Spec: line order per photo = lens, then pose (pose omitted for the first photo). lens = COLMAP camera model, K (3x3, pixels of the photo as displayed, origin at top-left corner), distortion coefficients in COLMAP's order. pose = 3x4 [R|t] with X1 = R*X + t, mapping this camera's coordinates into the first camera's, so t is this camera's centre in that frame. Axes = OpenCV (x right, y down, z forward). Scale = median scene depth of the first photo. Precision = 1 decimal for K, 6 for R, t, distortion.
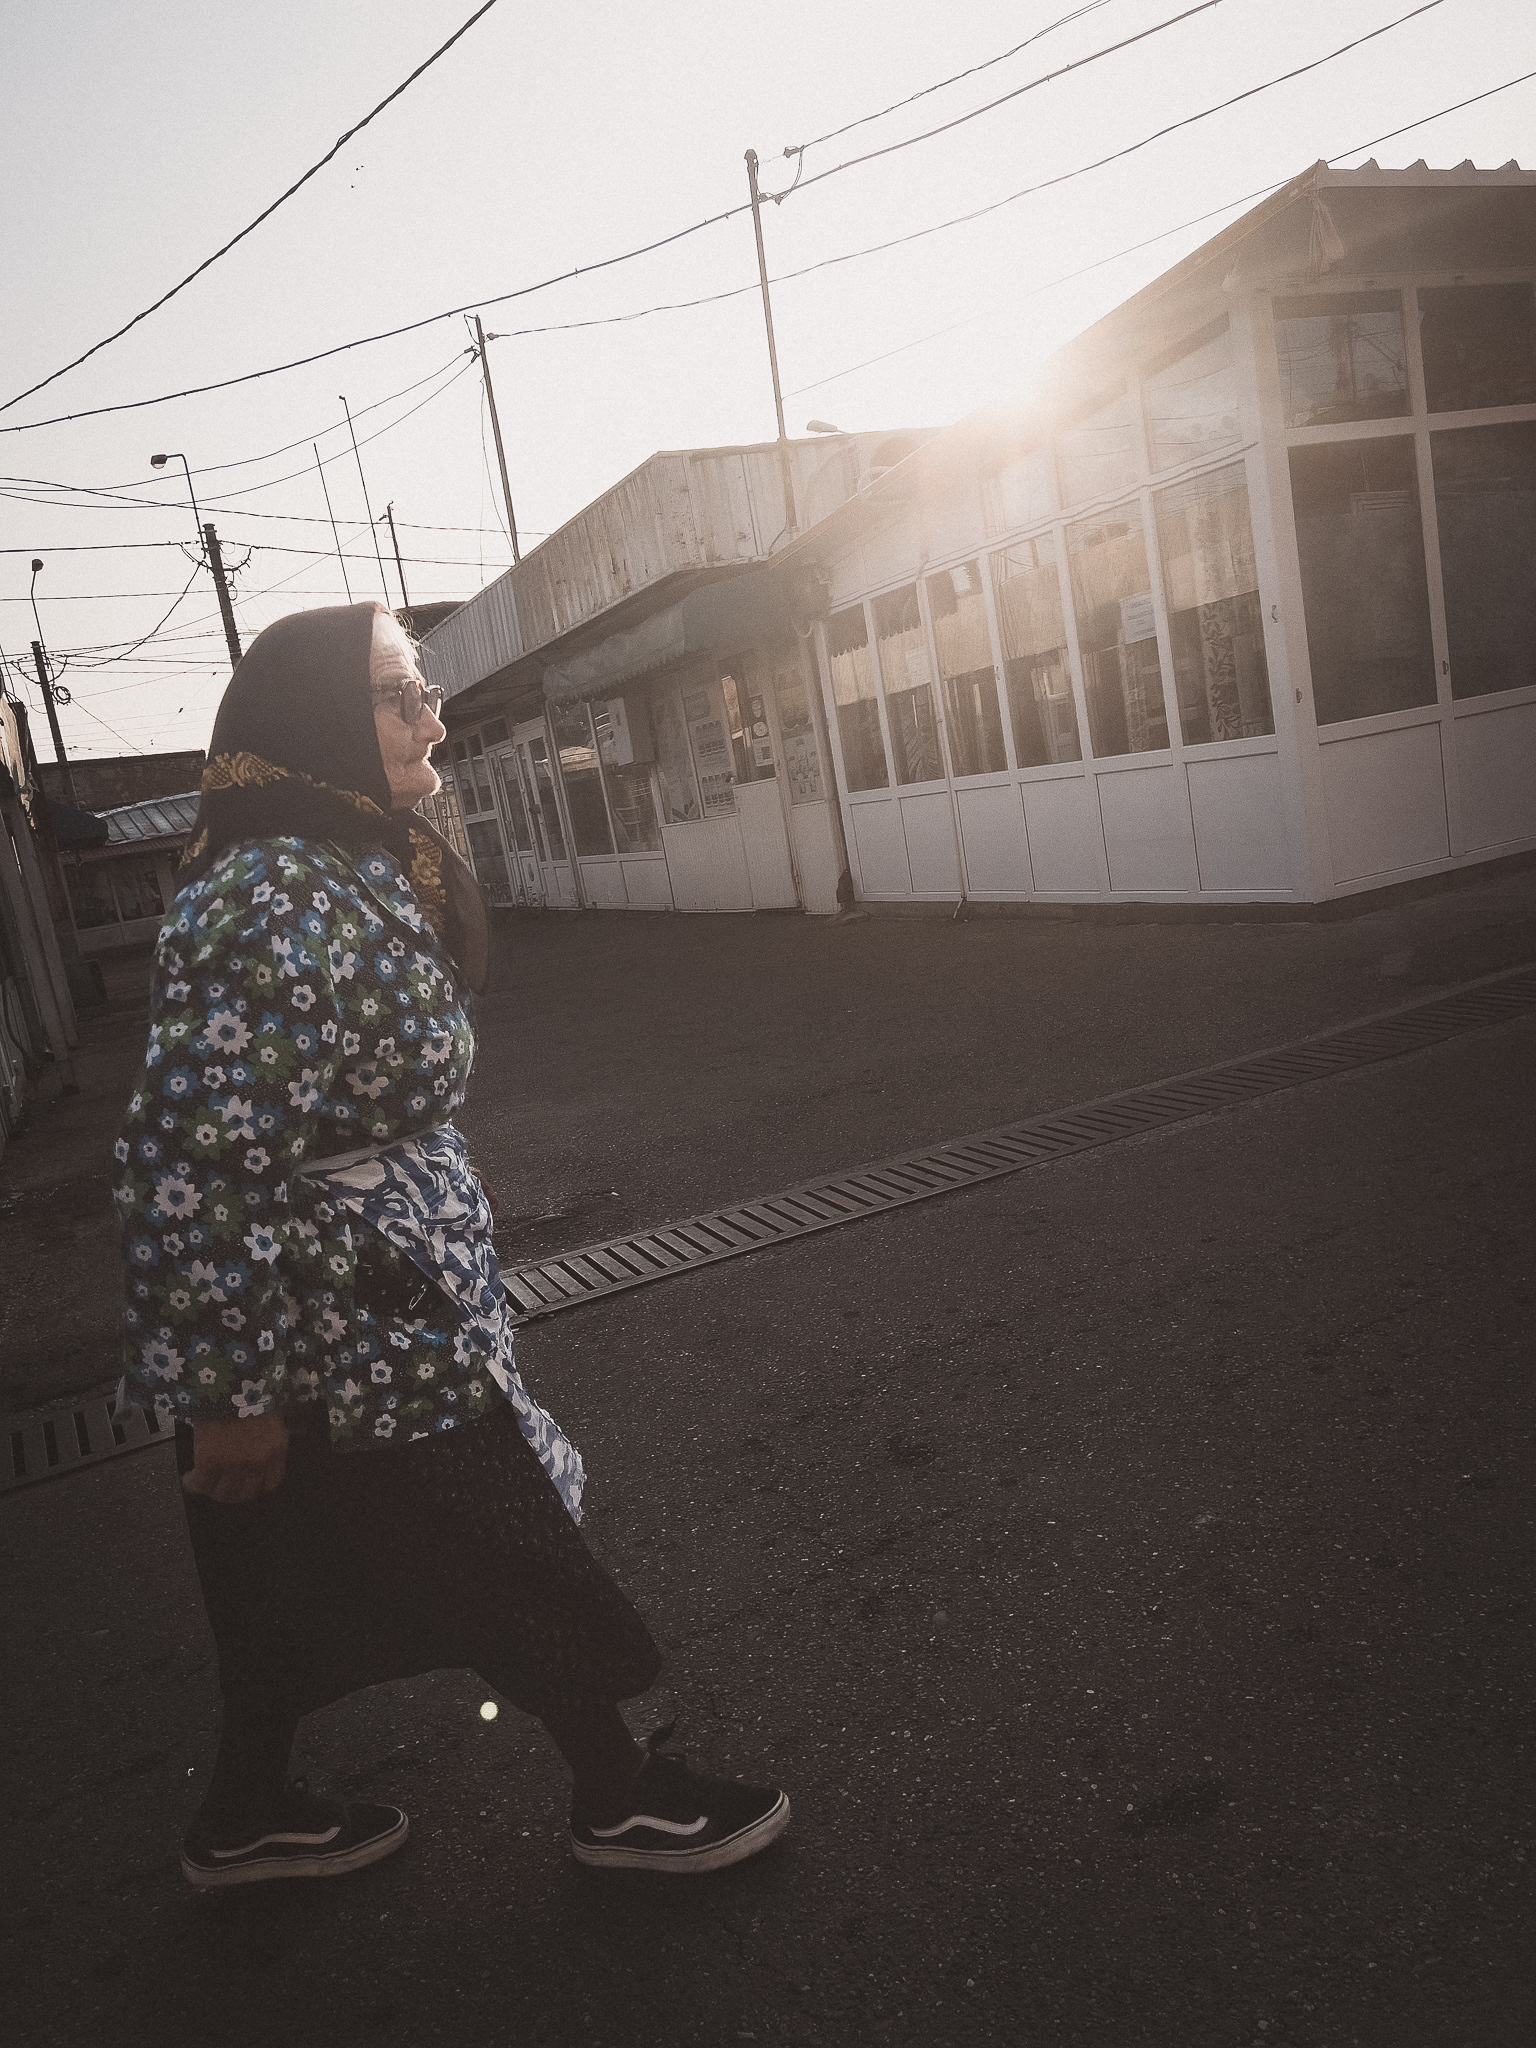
lens RADIAL K [[1483.4, 0, 768.0], [0, 1483.4, 1024.0], [0, 0, 1]] dist [0.045559, -0.085928]
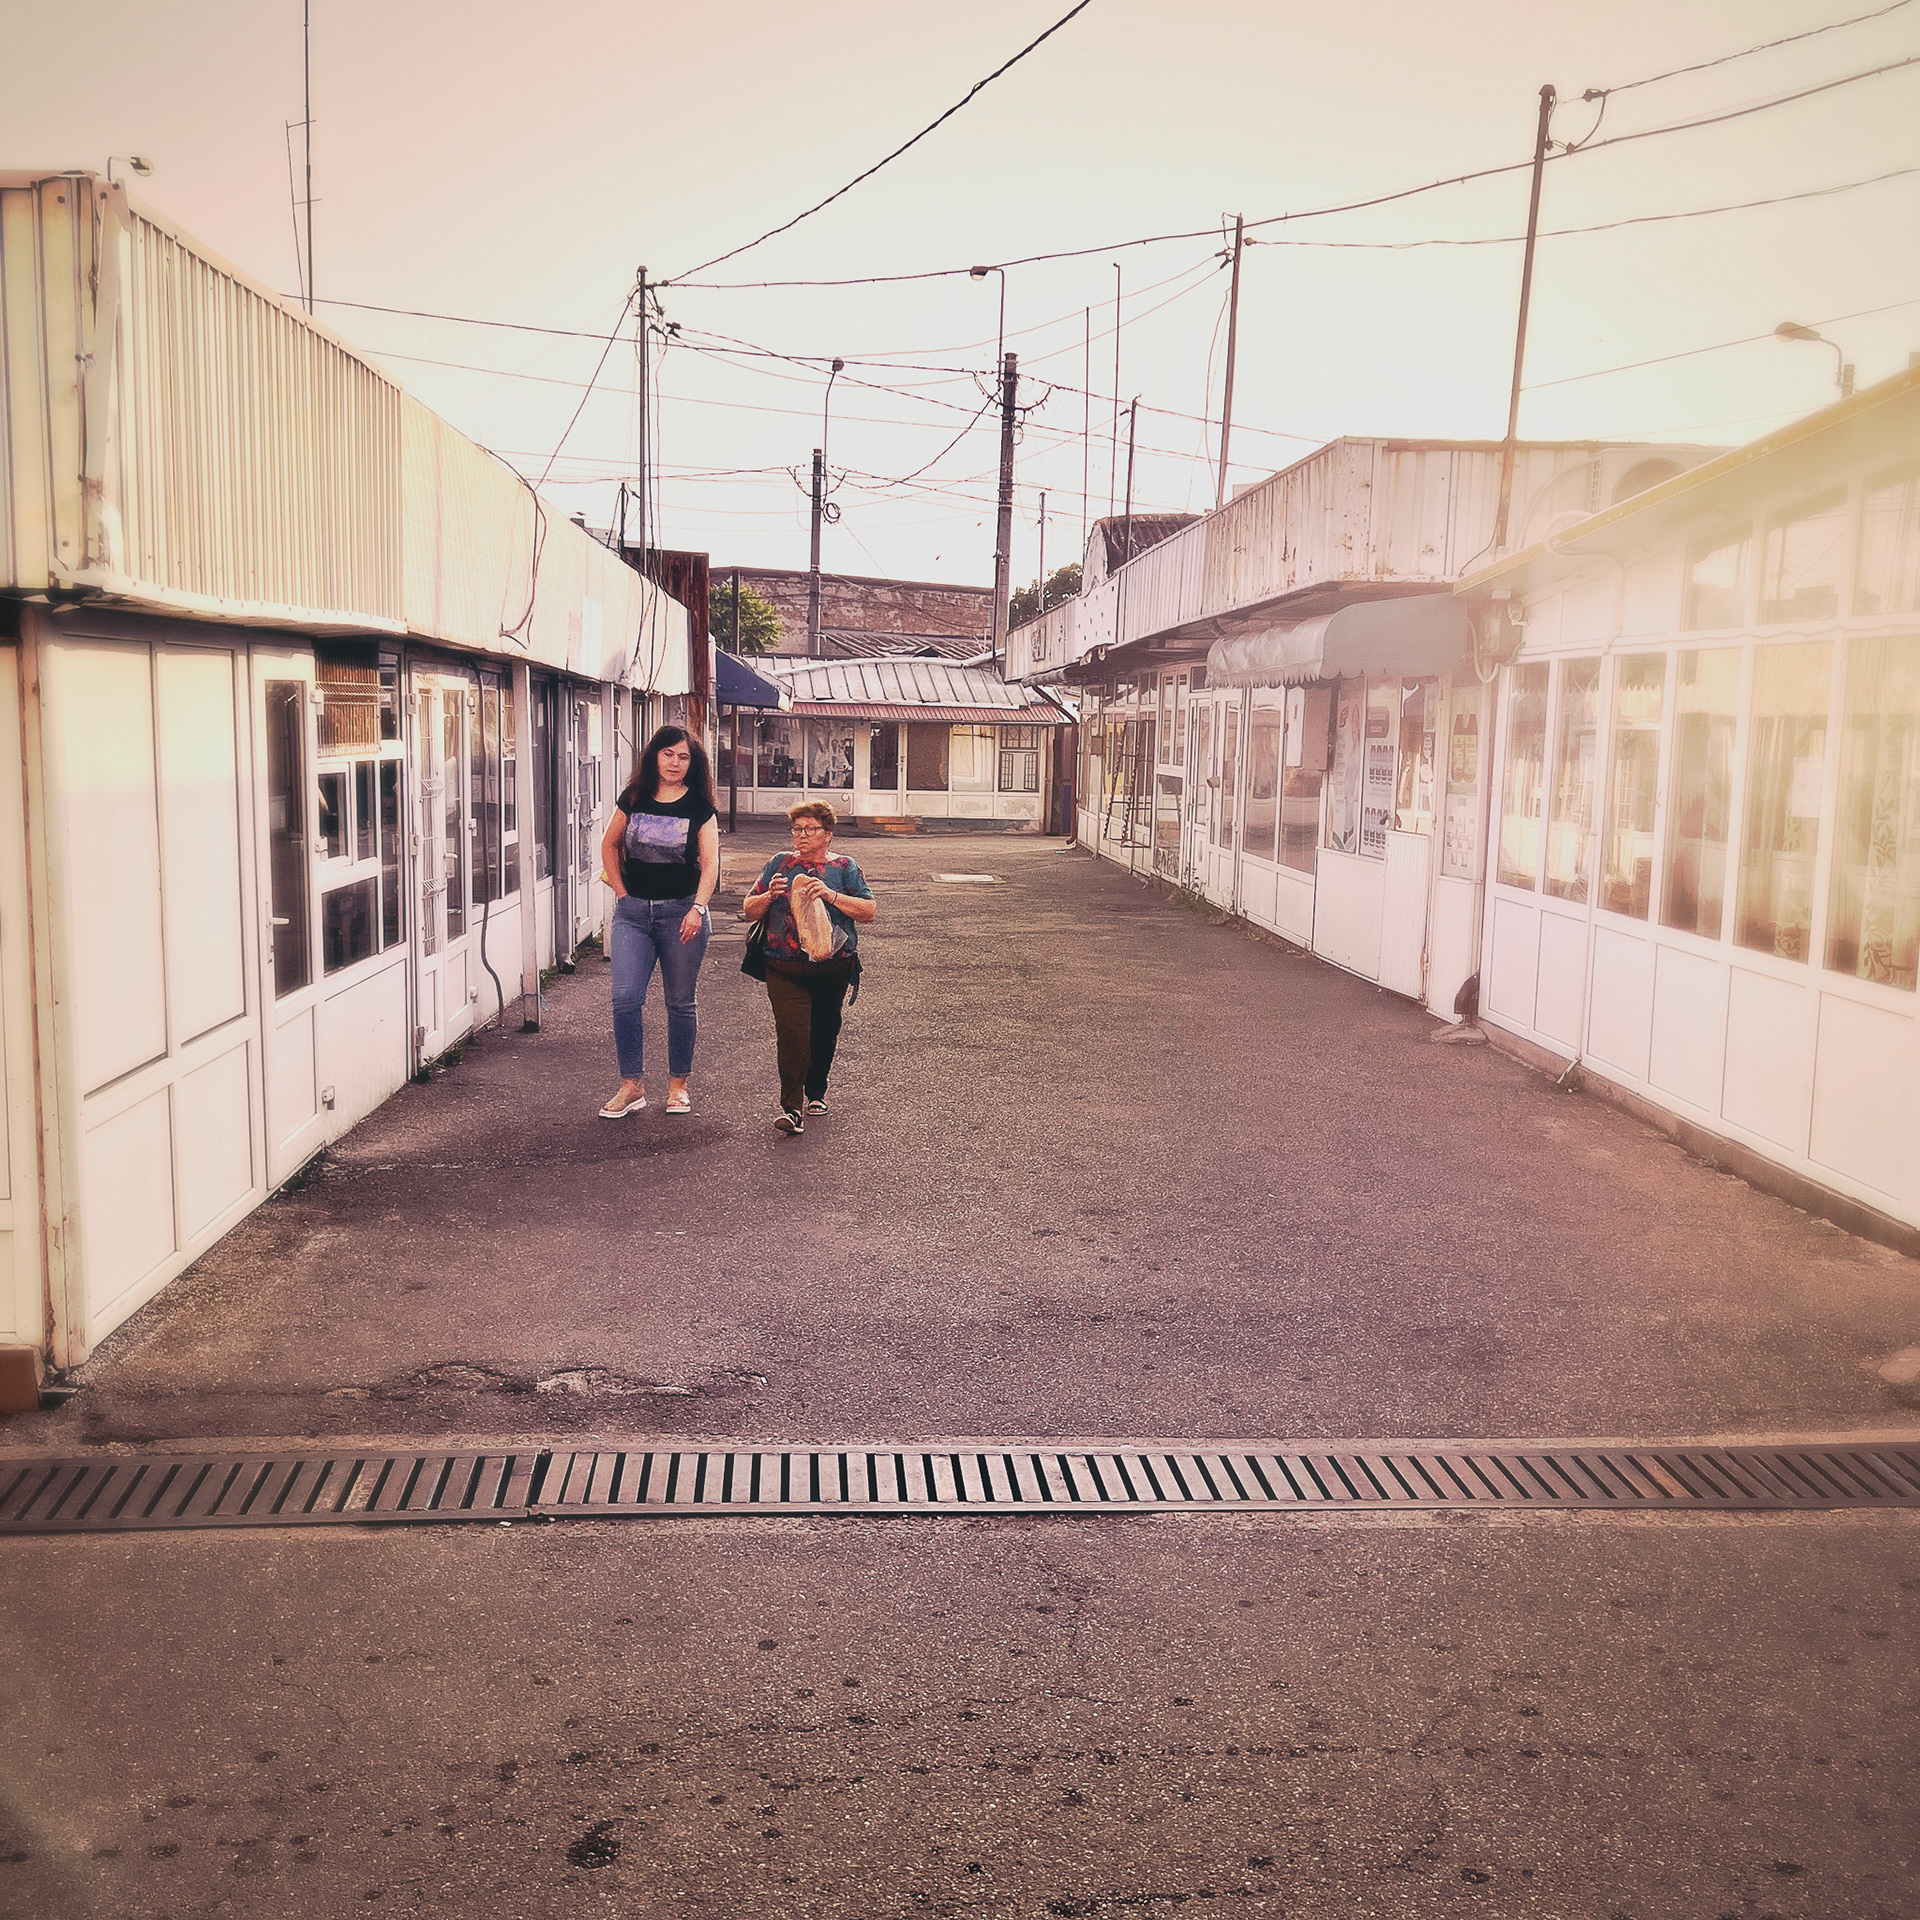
lens RADIAL K [[1835.0, 0, 960.0], [0, 1835.0, 960.0], [0, 0, 1]] dist [0.113489, -0.259859]
pose [[0.919566, 0.231236, -0.317692, 0.117242], [-0.236771, 0.971324, 0.021653, -0.072231], [0.313589, 0.055309, 0.947947, -0.016893]]
